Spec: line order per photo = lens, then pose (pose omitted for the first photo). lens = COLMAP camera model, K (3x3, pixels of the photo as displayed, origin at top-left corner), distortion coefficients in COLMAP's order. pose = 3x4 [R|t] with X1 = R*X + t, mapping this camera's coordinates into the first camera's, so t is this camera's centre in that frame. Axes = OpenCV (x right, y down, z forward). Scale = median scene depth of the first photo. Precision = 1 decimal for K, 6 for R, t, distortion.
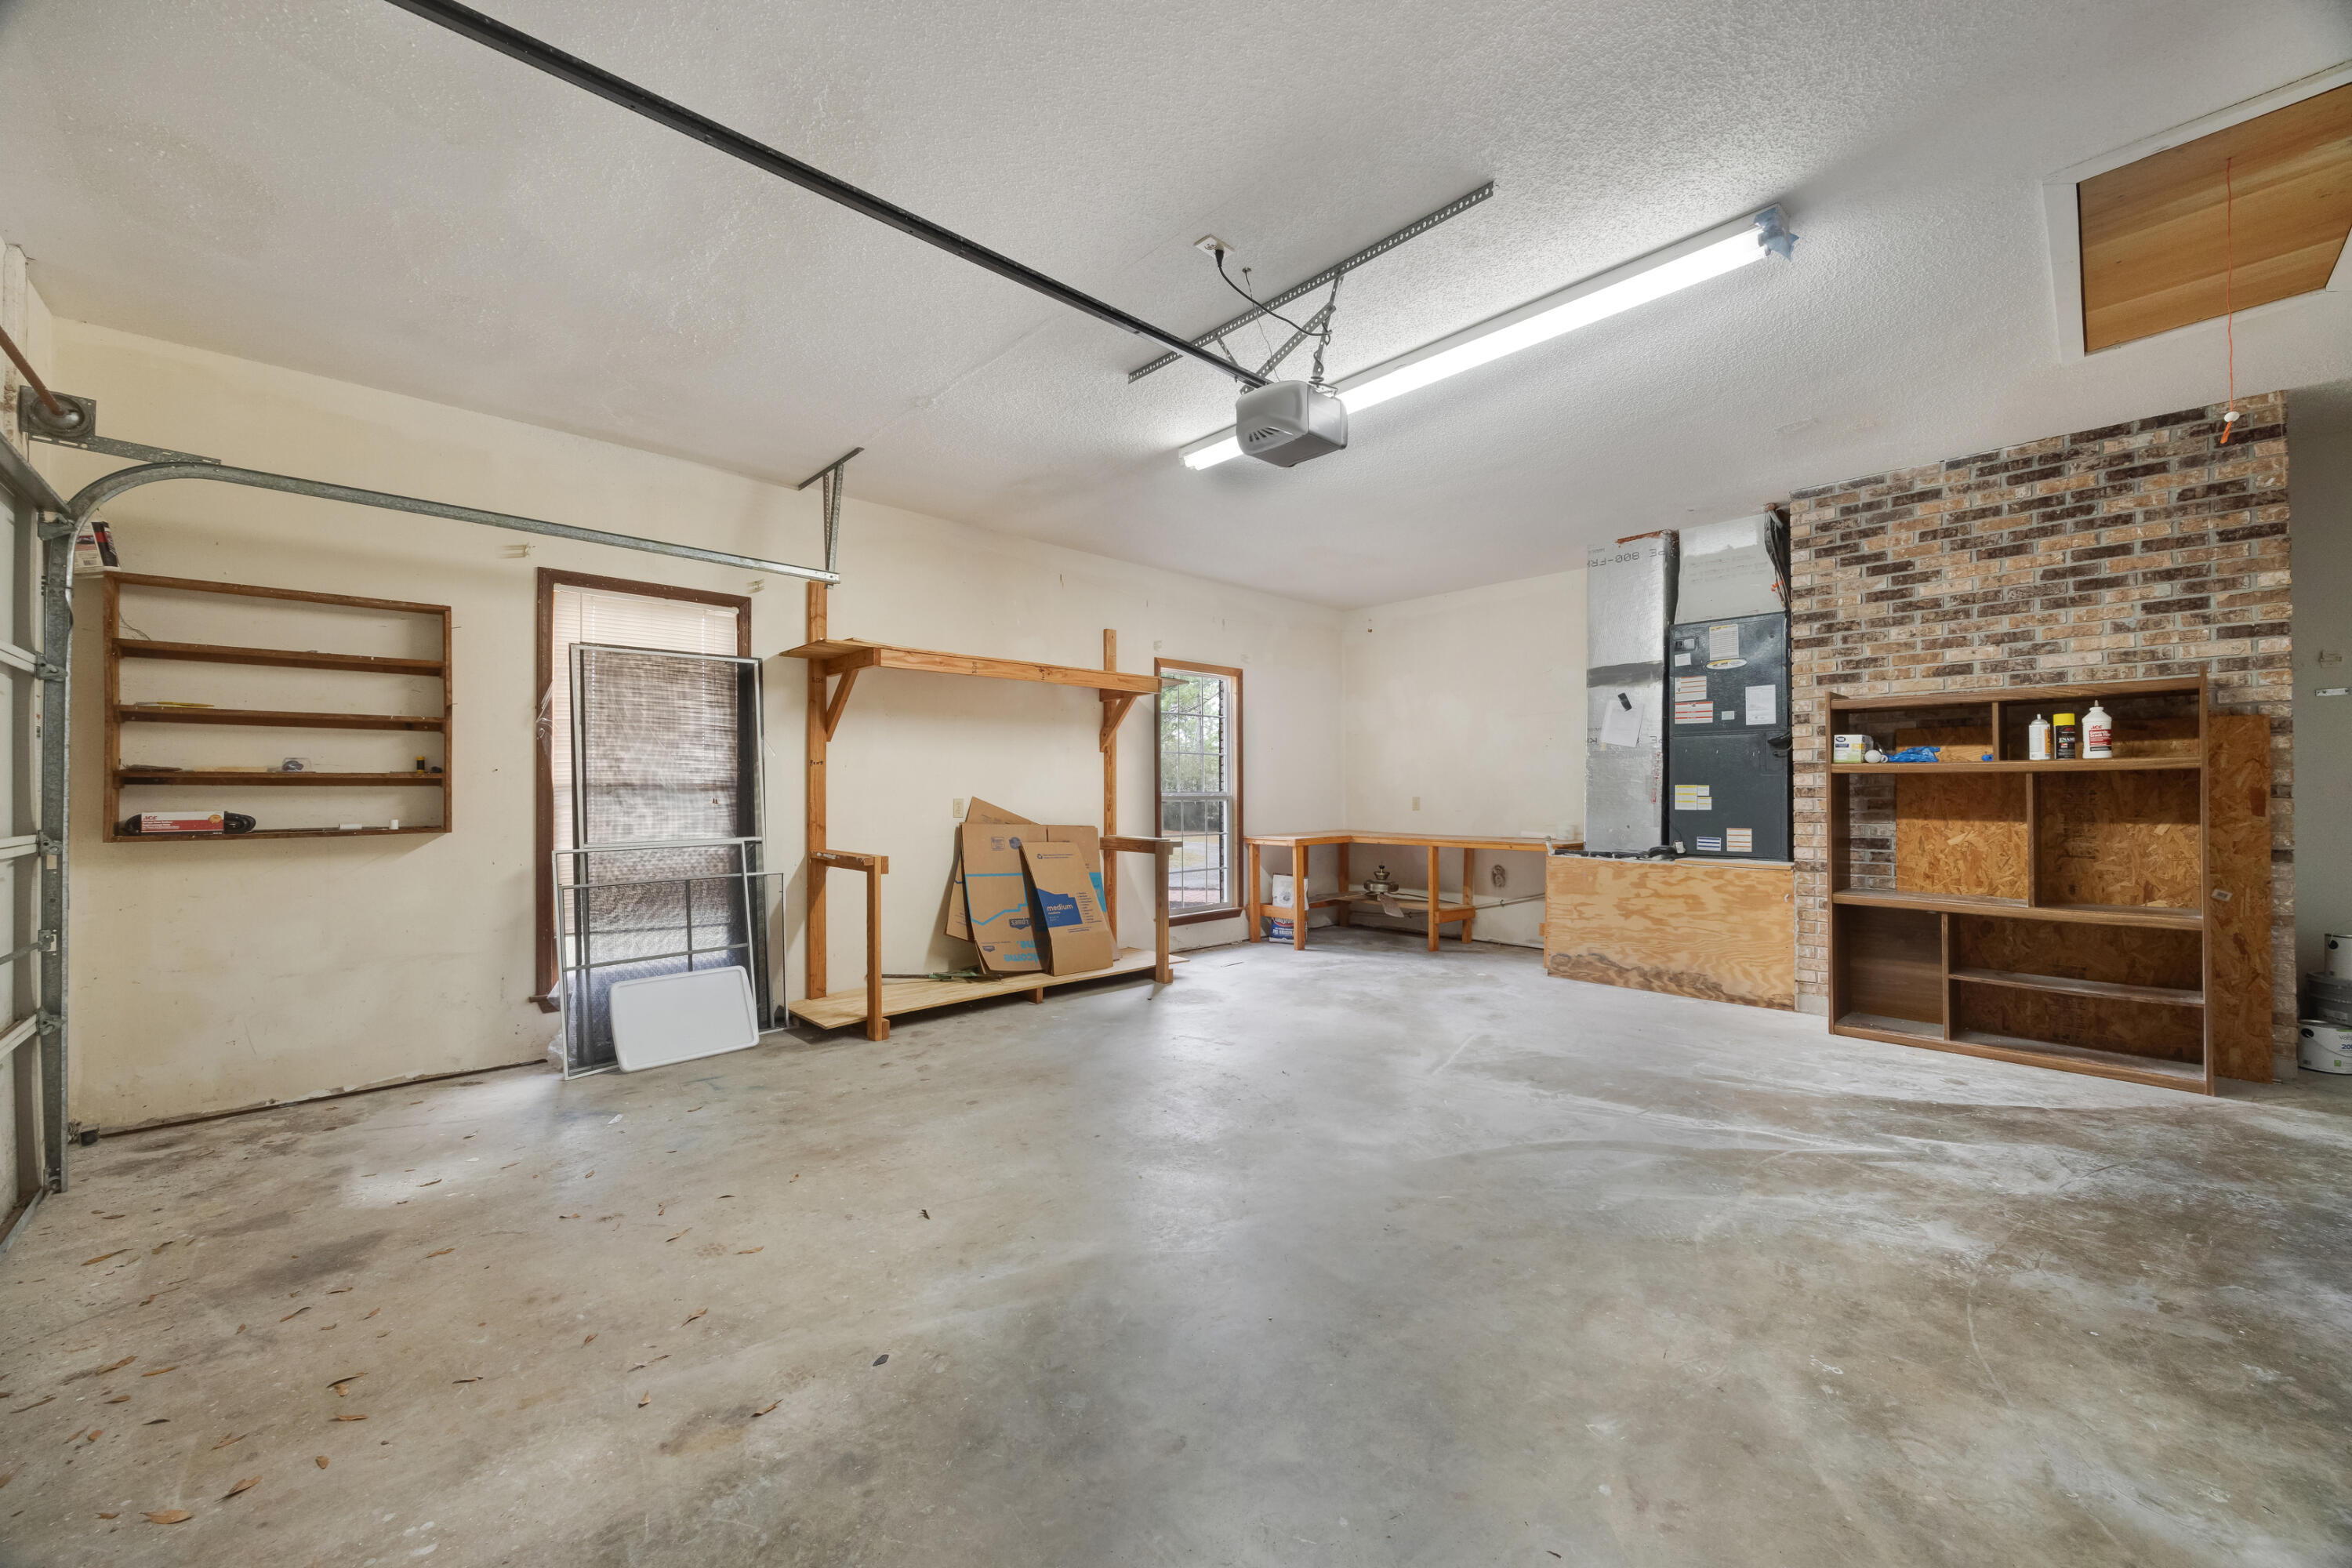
lens RADIAL K [[906.1, 0, 1182.1], [0, 906.1, 782.2], [0, 0, 1]] dist [-0.005922, 0.000639]
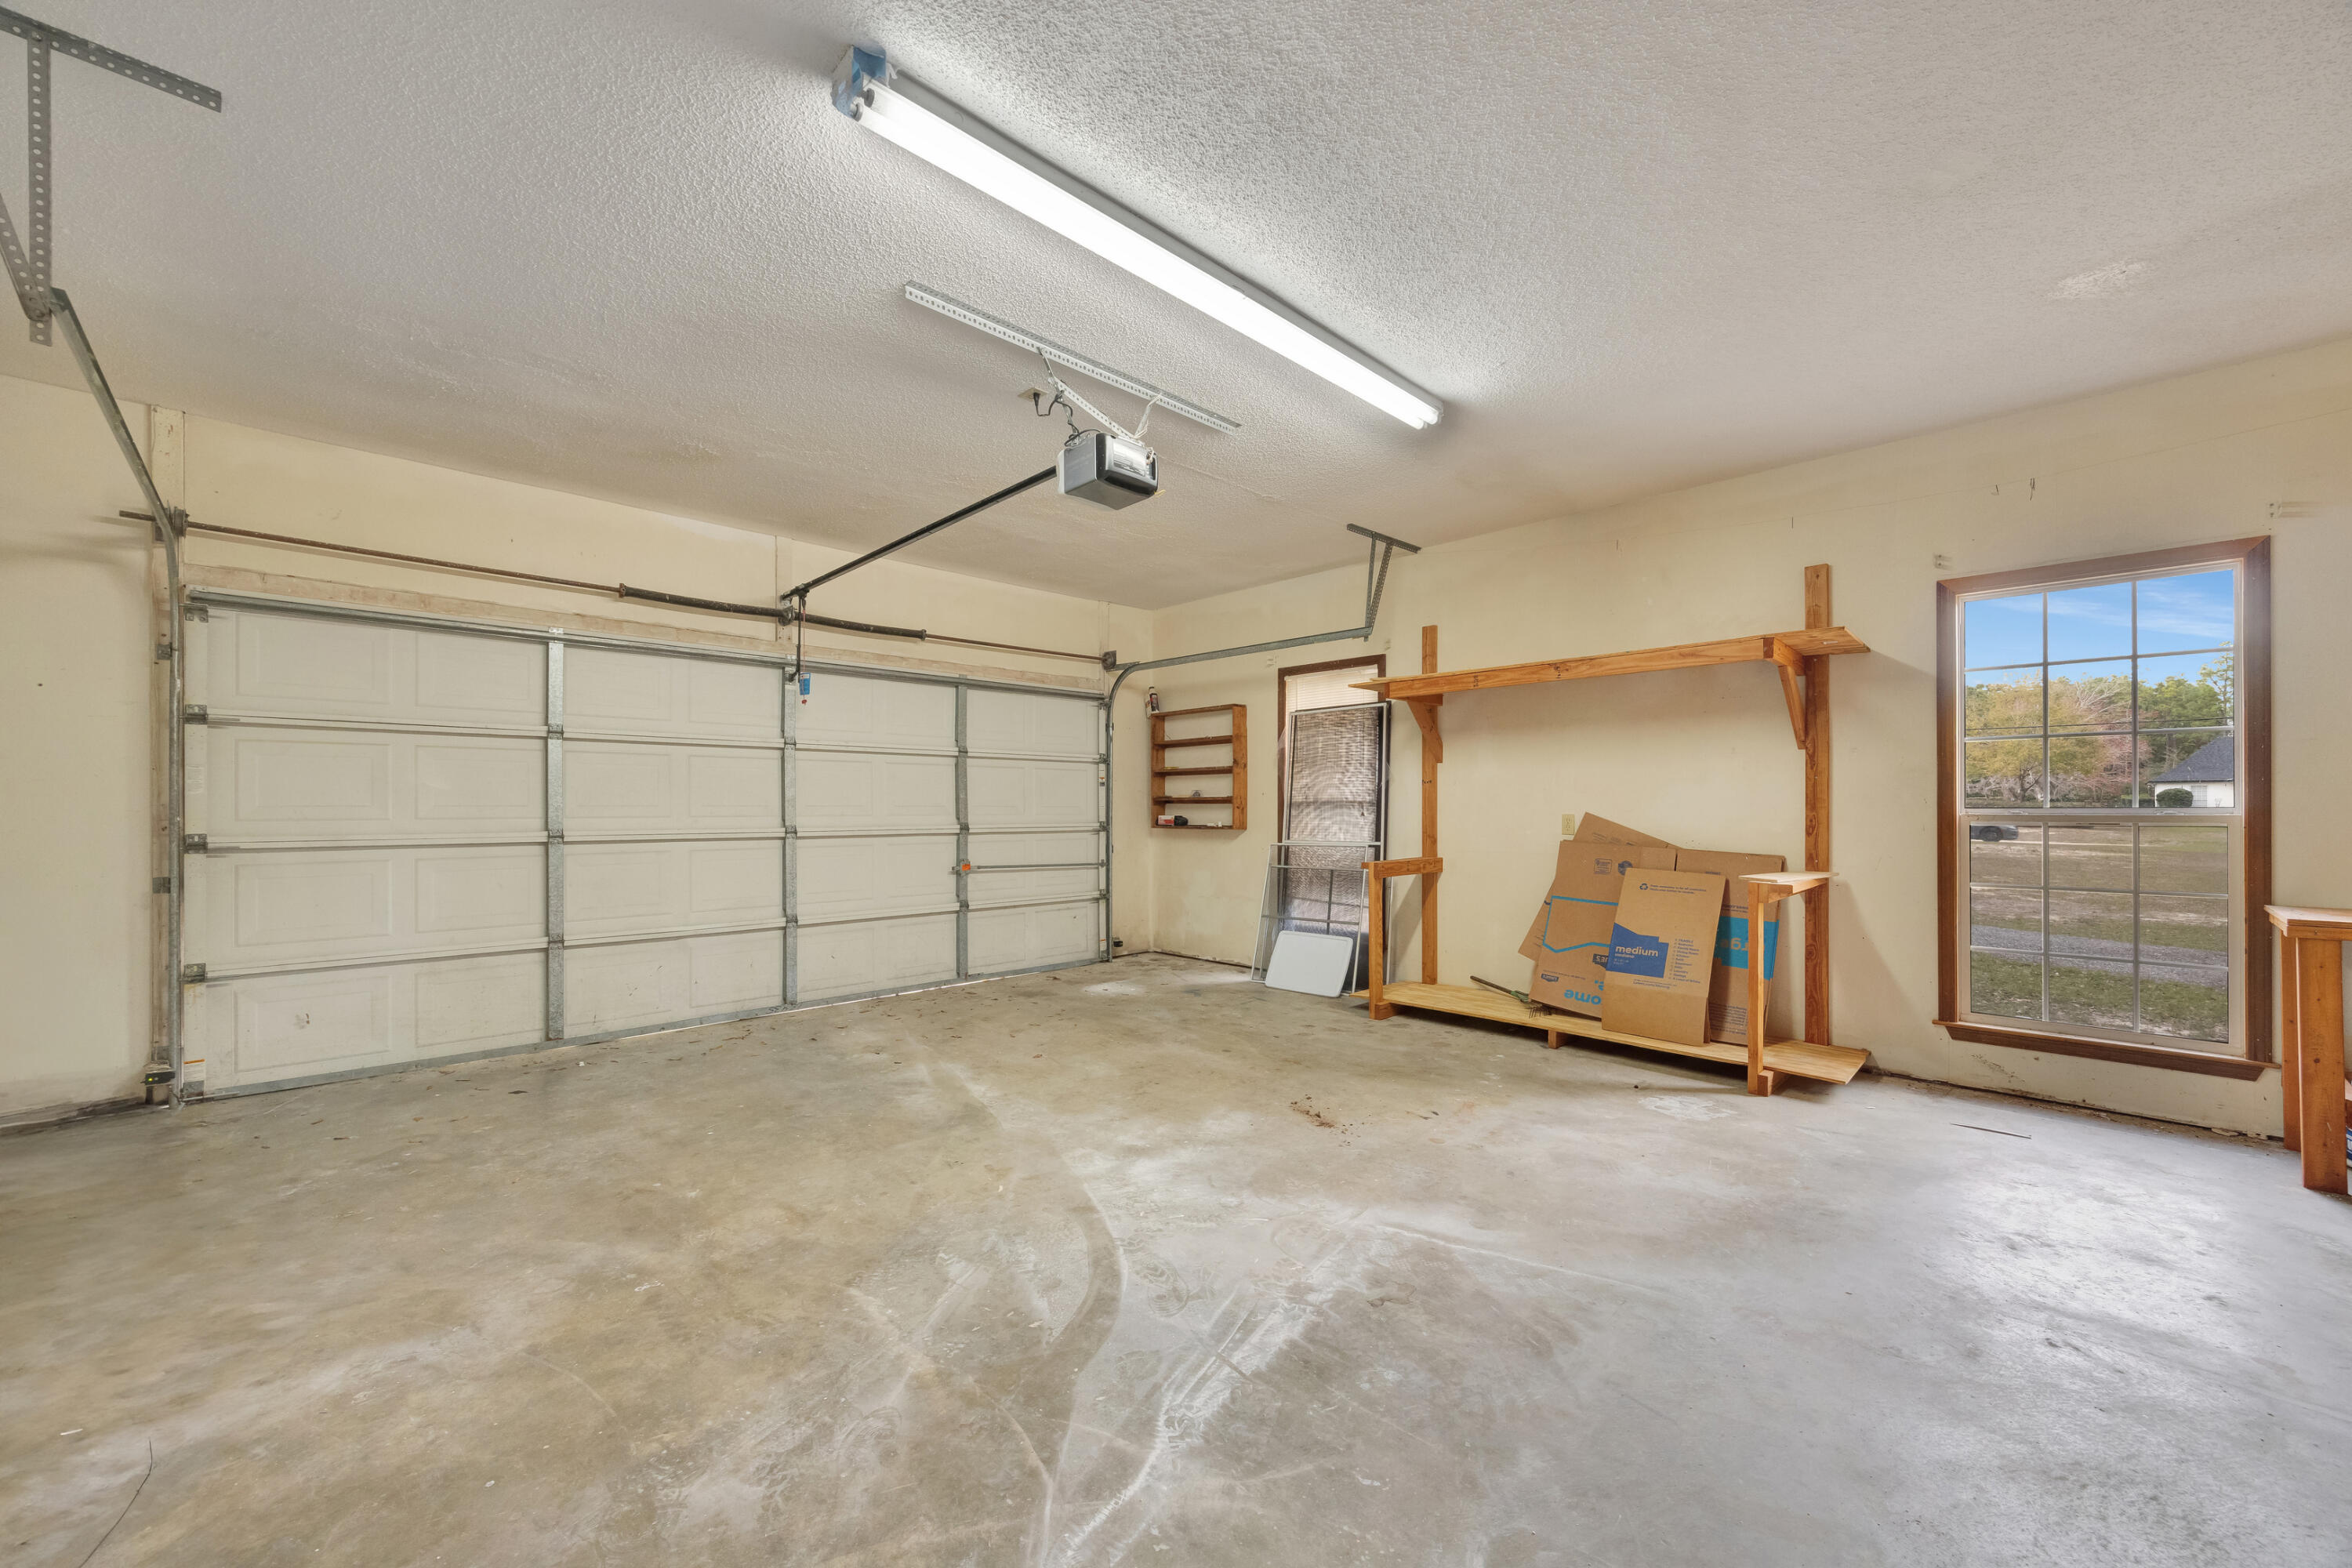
lens RADIAL K [[906.1, 0, 1178.8], [0, 906.1, 801.5], [0, 0, 1]] dist [-0.005922, 0.000639]
pose [[0.002788, -0.003057, -0.999991, 1.087361], [0.012501, 0.999917, -0.003022, 0.004759], [0.999918, -0.012493, 0.002826, 0.966618]]
